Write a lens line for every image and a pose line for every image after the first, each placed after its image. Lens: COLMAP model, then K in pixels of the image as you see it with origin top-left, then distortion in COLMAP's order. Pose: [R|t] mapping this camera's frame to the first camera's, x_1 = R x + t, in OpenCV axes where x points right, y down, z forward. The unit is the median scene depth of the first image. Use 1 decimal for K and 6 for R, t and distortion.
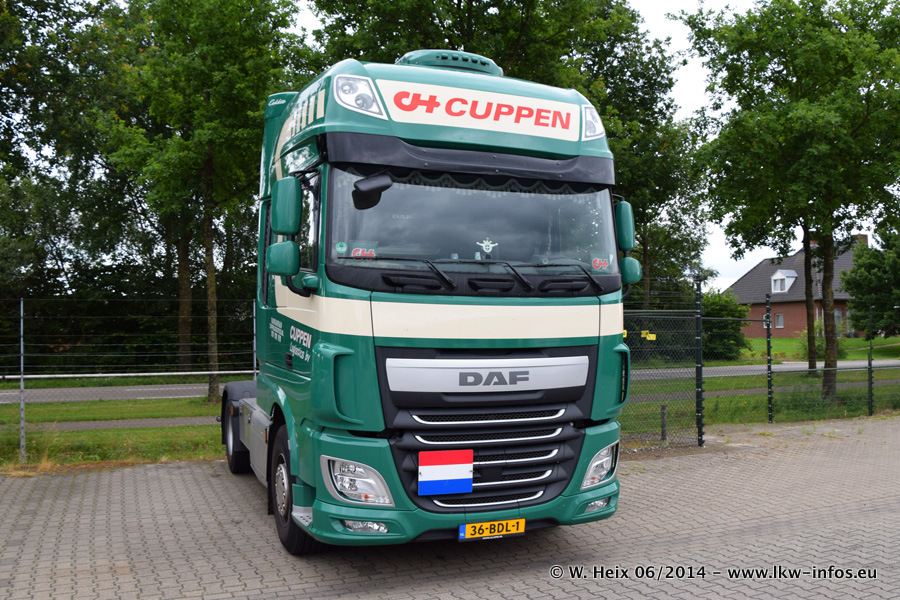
lens RADIAL K [[764.8, 0, 477.8], [0, 764.8, 282.8], [0, 0, 1]] dist [-0.126797, 0.050264]
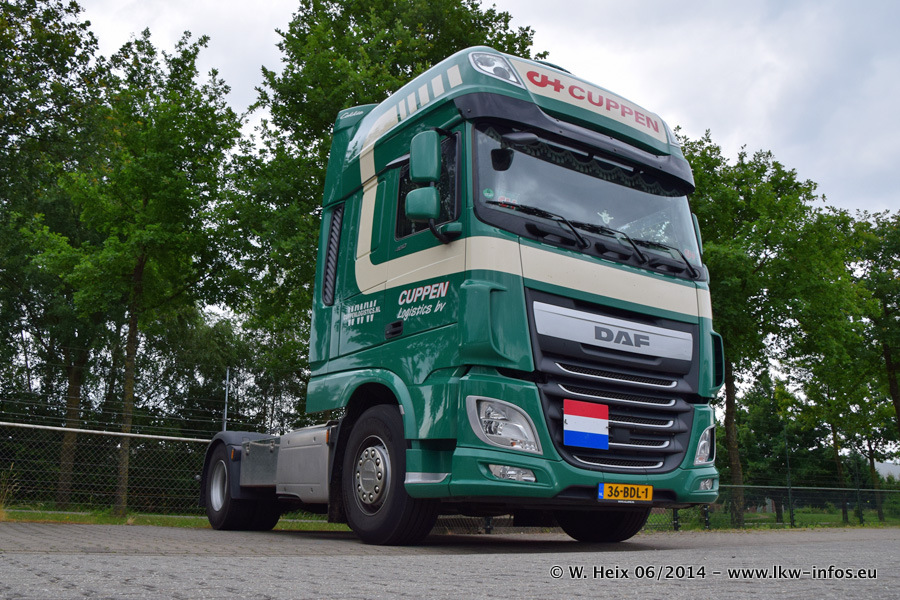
lens RADIAL K [[746.6, 0, 424.5], [0, 746.6, 273.6], [0, 0, 1]] dist [-0.119084, 0.000149]
pose [[0.991795, 0.061176, 0.112252, -0.352974], [-0.031525, 0.967990, -0.249003, 0.295200], [-0.123892, 0.243421, 0.961976, 0.073203]]
